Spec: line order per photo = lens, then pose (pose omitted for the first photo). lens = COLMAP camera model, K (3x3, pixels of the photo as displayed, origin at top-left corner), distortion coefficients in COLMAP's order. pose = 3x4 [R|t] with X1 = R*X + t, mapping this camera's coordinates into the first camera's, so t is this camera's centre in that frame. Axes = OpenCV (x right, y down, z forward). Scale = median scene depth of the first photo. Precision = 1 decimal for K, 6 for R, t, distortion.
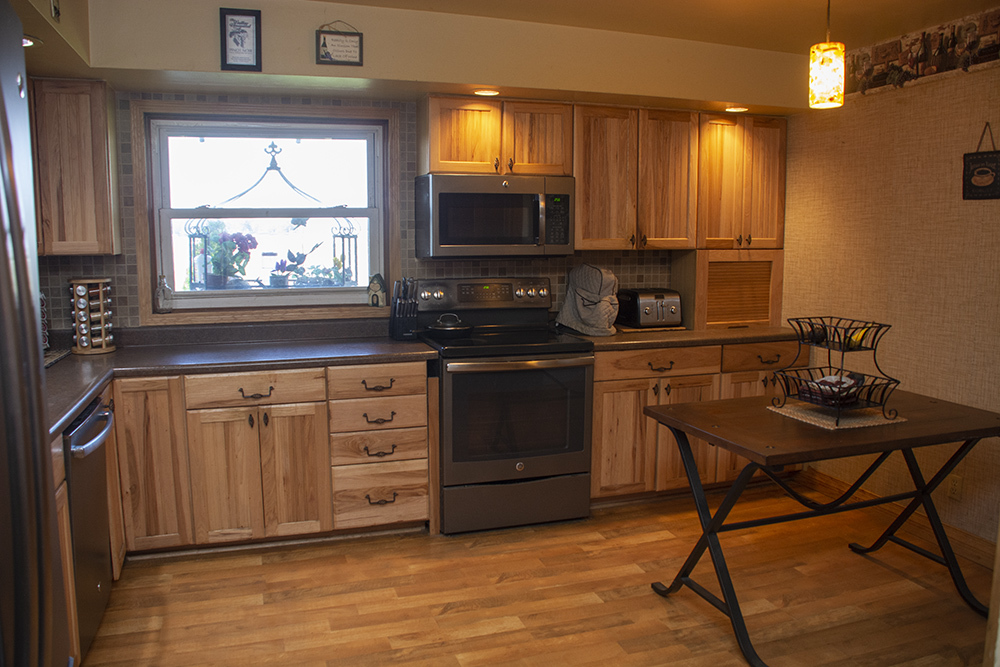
lens RADIAL K [[770.6, 0, 500.0], [0, 770.6, 333.5], [0, 0, 1]] dist [-0.169203, 0.112620]
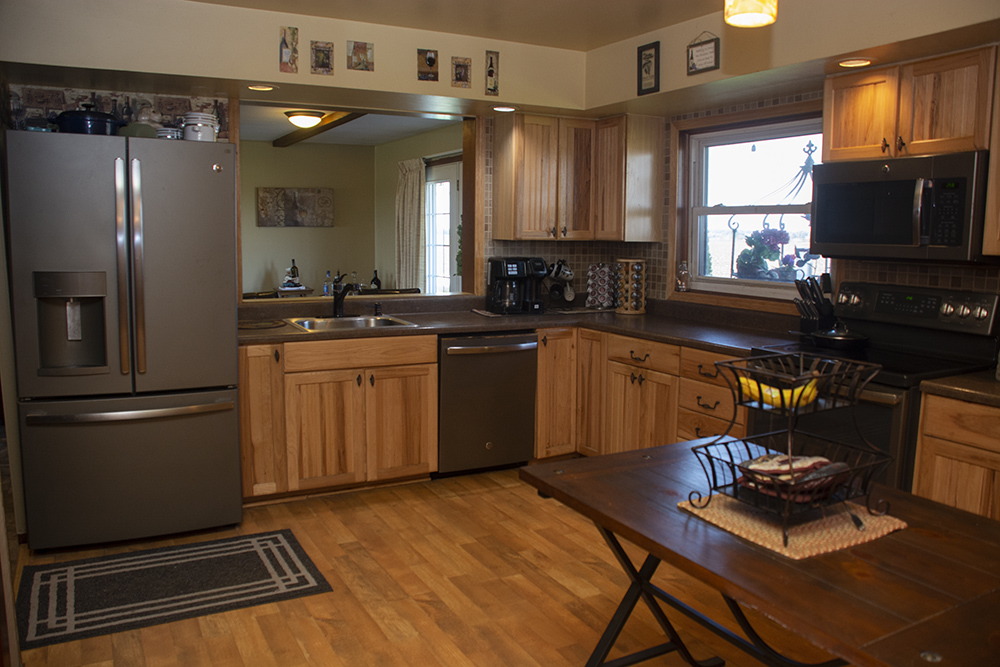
lens RADIAL K [[770.6, 0, 500.0], [0, 770.6, 333.5], [0, 0, 1]] dist [-0.169203, 0.112620]
pose [[0.168517, 0.128921, -0.977231, 0.804023], [-0.136588, 0.984900, 0.106379, -0.056163], [0.976189, 0.115551, 0.183582, 0.526659]]
